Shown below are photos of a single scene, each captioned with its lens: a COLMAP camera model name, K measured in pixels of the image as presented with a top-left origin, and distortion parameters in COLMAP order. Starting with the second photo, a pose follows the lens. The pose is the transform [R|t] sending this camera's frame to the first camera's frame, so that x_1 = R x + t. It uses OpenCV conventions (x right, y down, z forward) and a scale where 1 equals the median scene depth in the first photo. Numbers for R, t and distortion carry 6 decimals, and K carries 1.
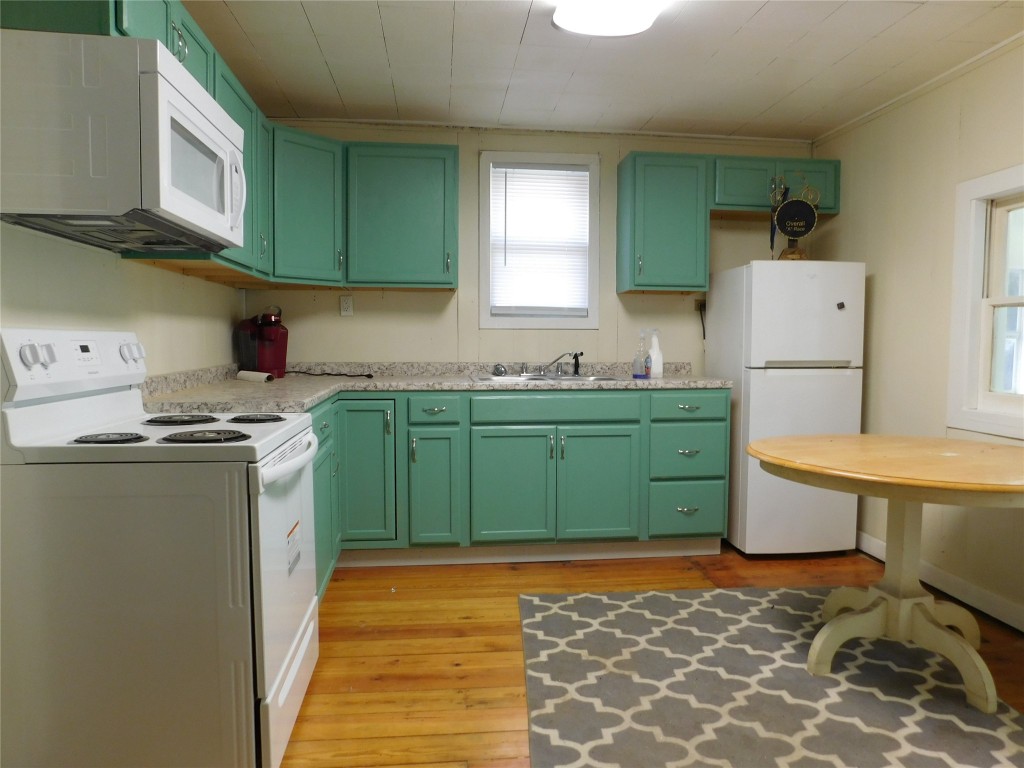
lens RADIAL K [[695.6, 0, 512.0], [0, 695.6, 384.0], [0, 0, 1]] dist [-0.054583, 0.049041]
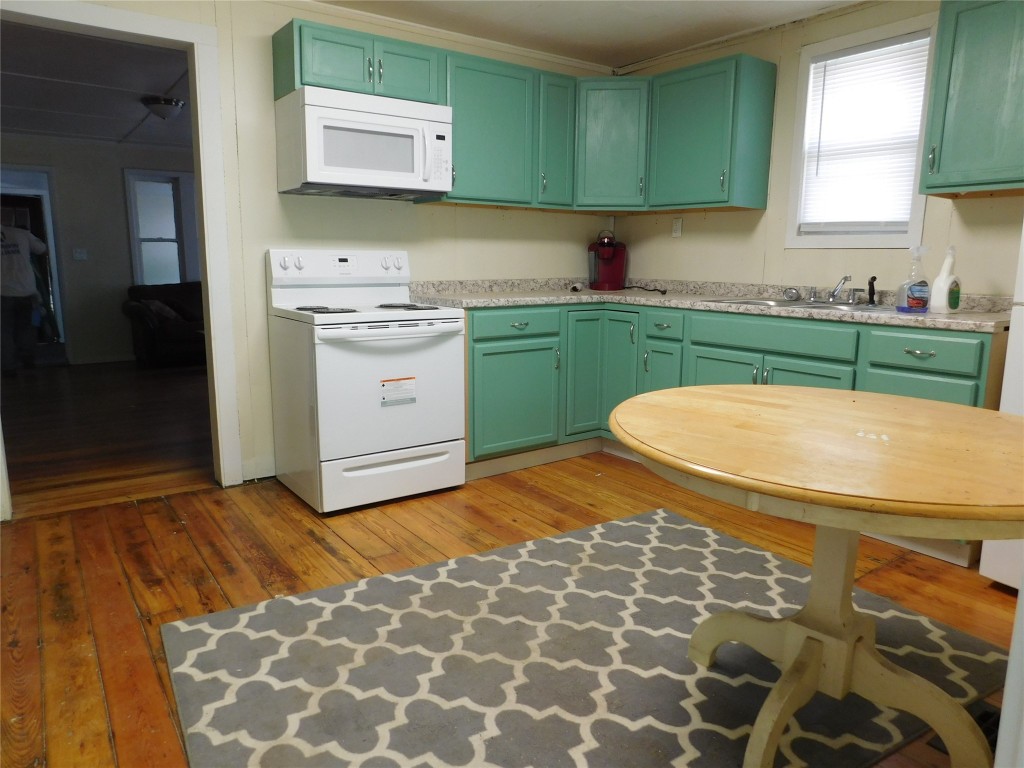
lens RADIAL K [[684.5, 0, 512.0], [0, 684.5, 384.0], [0, 0, 1]] dist [-0.063384, 0.045503]
pose [[0.504433, 0.155964, -0.849248, 0.678670], [-0.064298, 0.987606, 0.143182, -0.008753], [0.861054, -0.017620, 0.508209, 0.274735]]
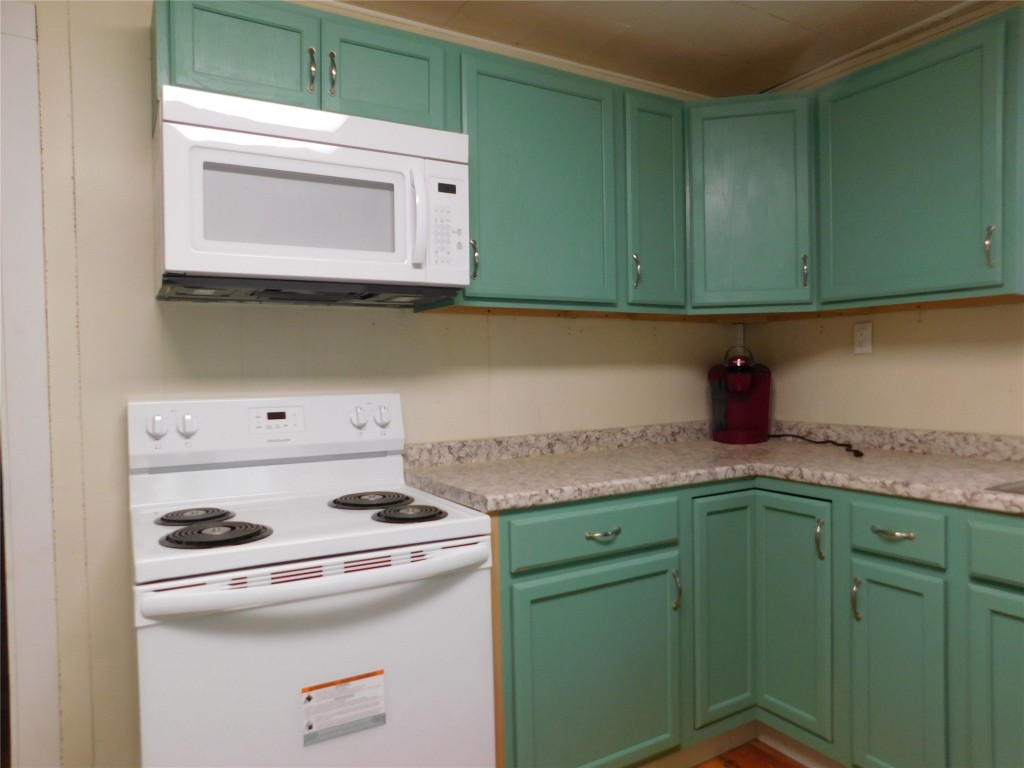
lens RADIAL K [[684.5, 0, 512.0], [0, 684.5, 384.0], [0, 0, 1]] dist [-0.063384, 0.045503]
pose [[0.410836, 0.005135, -0.911695, 0.236460], [-0.042523, 0.999004, -0.013536, -0.057052], [0.910717, 0.044329, 0.410645, 0.529573]]
